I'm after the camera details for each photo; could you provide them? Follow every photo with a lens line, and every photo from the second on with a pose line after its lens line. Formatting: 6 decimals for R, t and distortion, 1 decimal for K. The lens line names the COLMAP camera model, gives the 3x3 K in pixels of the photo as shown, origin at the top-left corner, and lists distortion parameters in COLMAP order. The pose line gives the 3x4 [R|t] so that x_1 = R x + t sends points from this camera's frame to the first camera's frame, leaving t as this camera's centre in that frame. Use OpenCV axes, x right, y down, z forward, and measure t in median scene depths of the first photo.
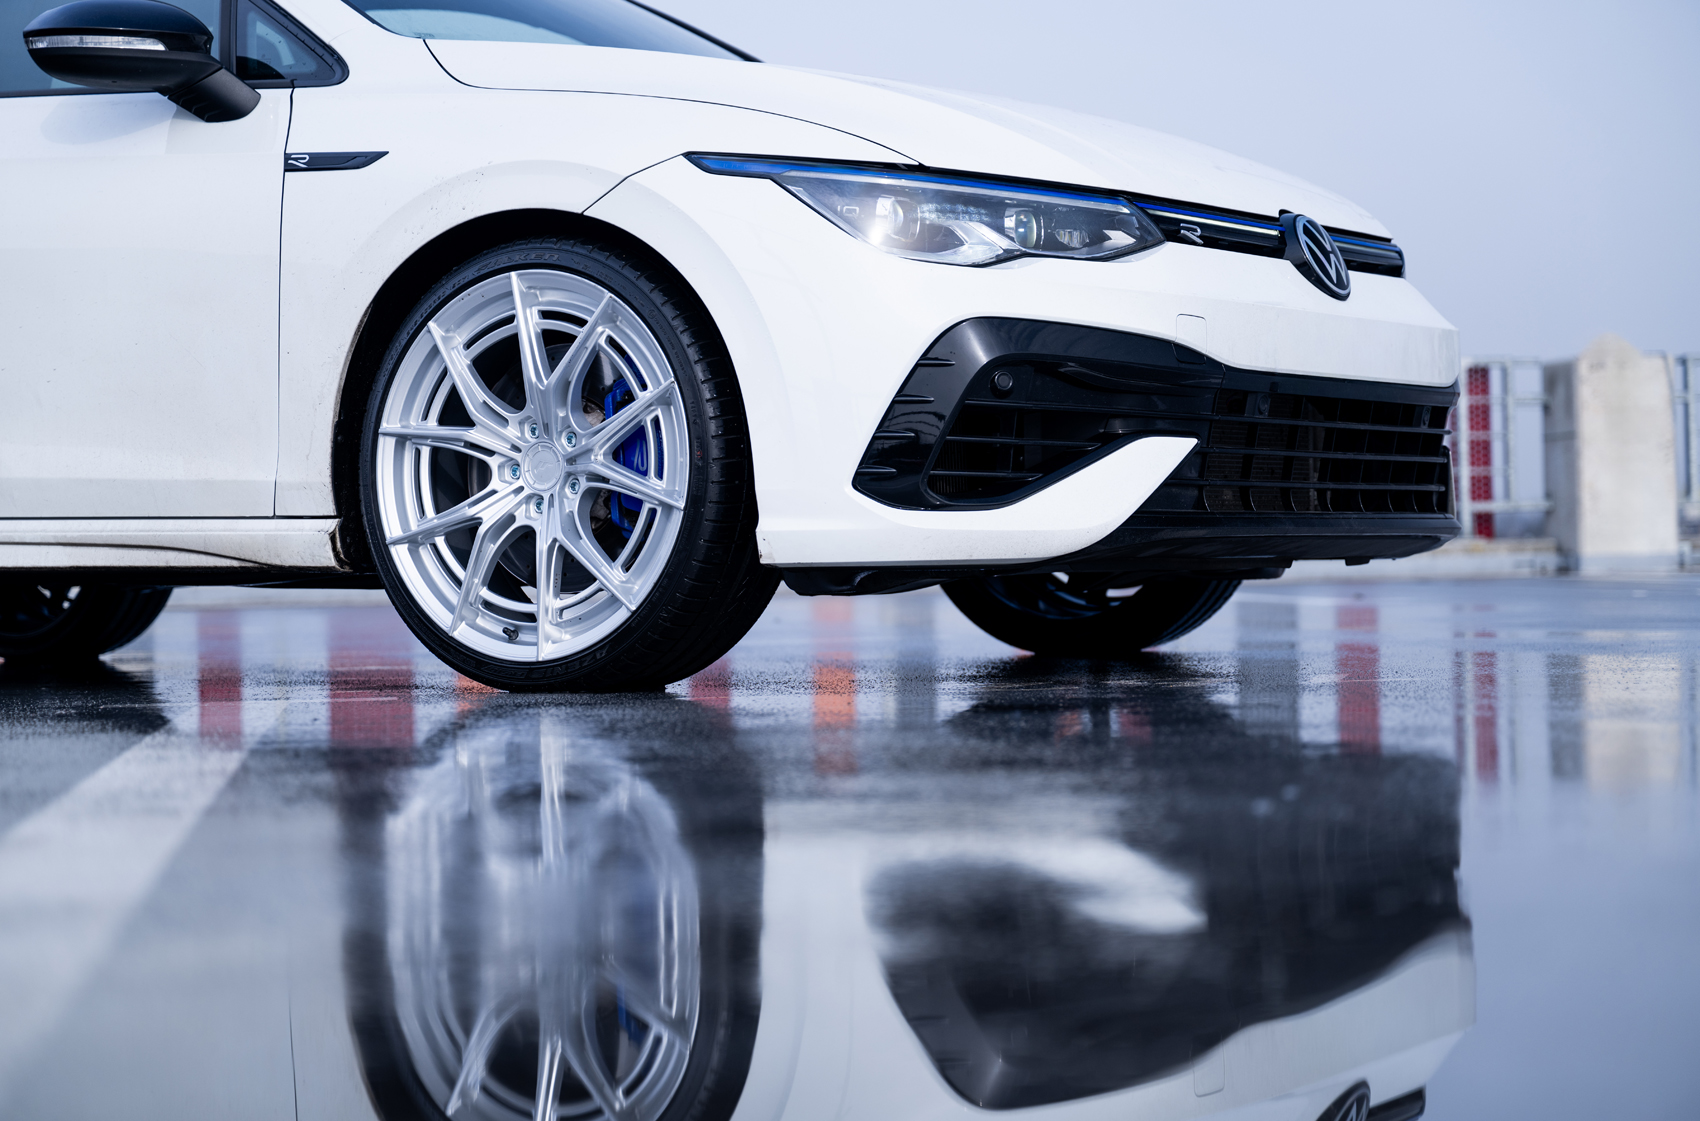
lens RADIAL K [[3235.2, 0, 853.8], [0, 3235.2, 575.0], [0, 0, 1]] dist [-0.020219, 0.000000]
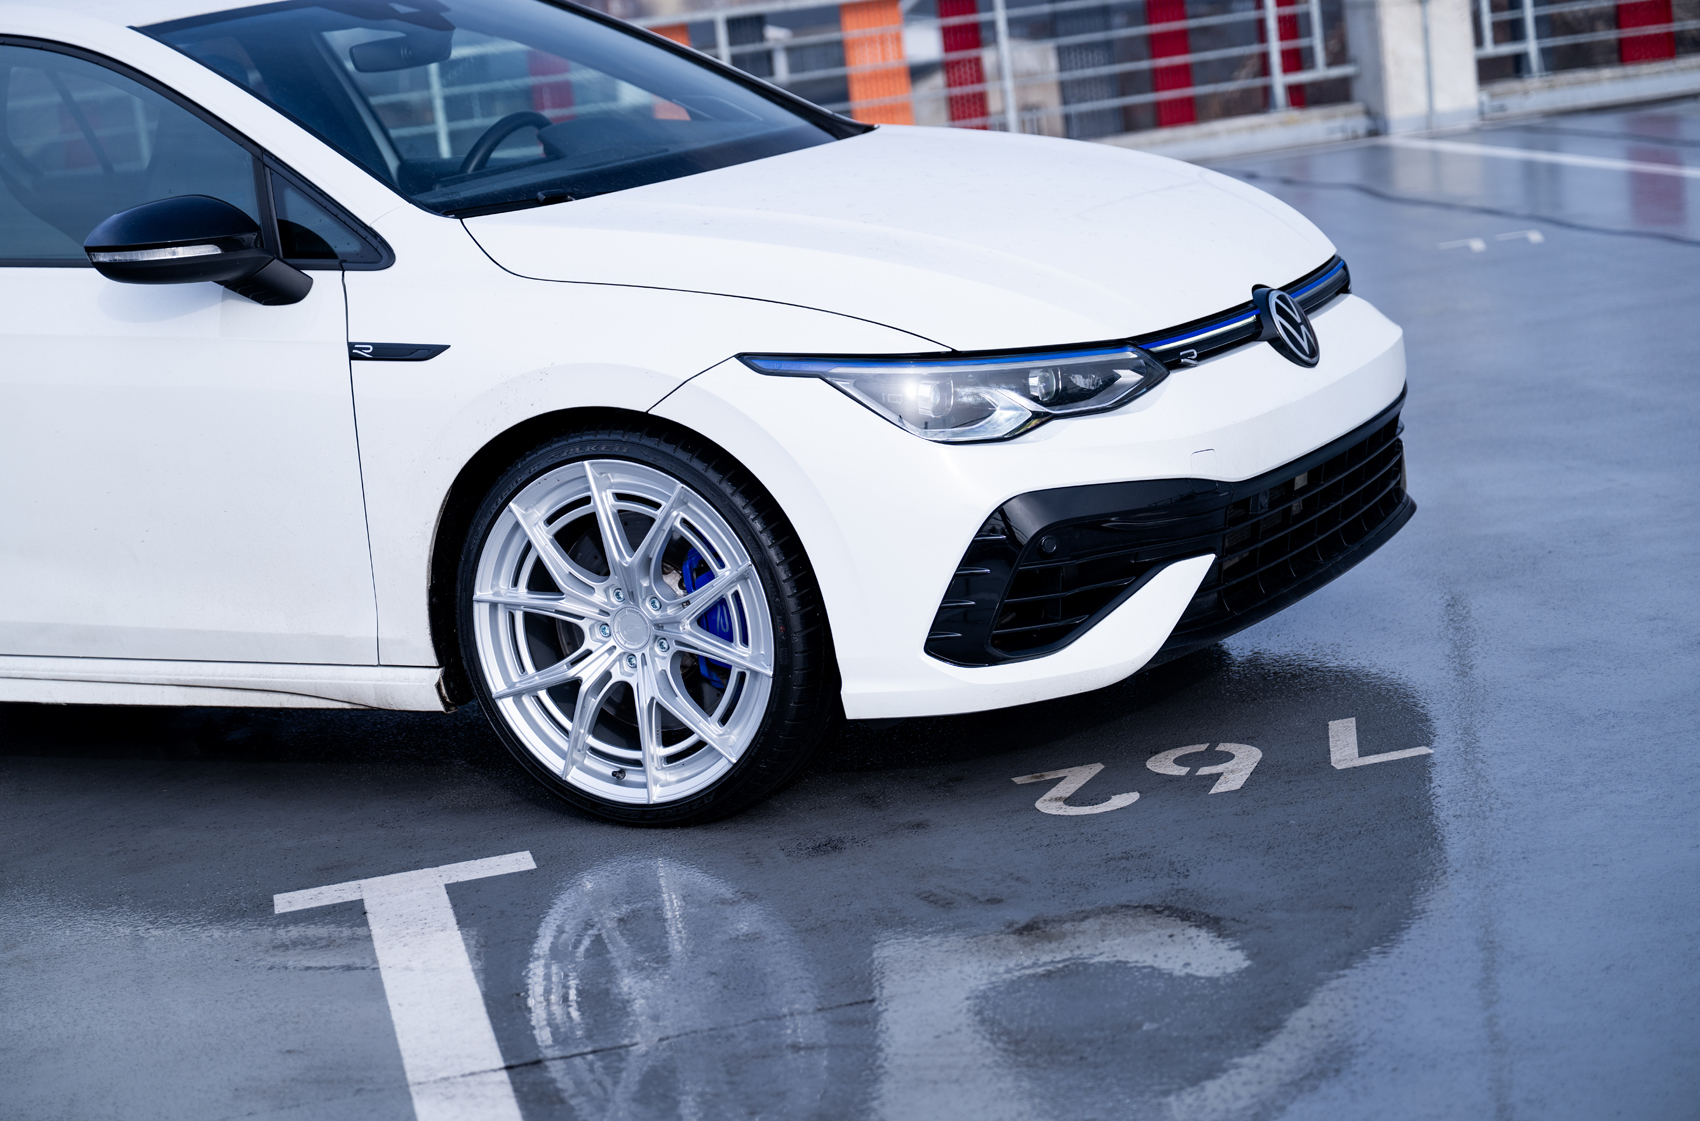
lens RADIAL K [[3095.5, 0, 847.2], [0, 3095.5, 556.1], [0, 0, 1]] dist [-0.013837, 0.000000]
pose [[0.992506, -0.110962, 0.051176, -0.074179], [0.100145, 0.978616, 0.179670, -0.241669], [-0.070018, -0.173199, 0.982395, -0.047770]]
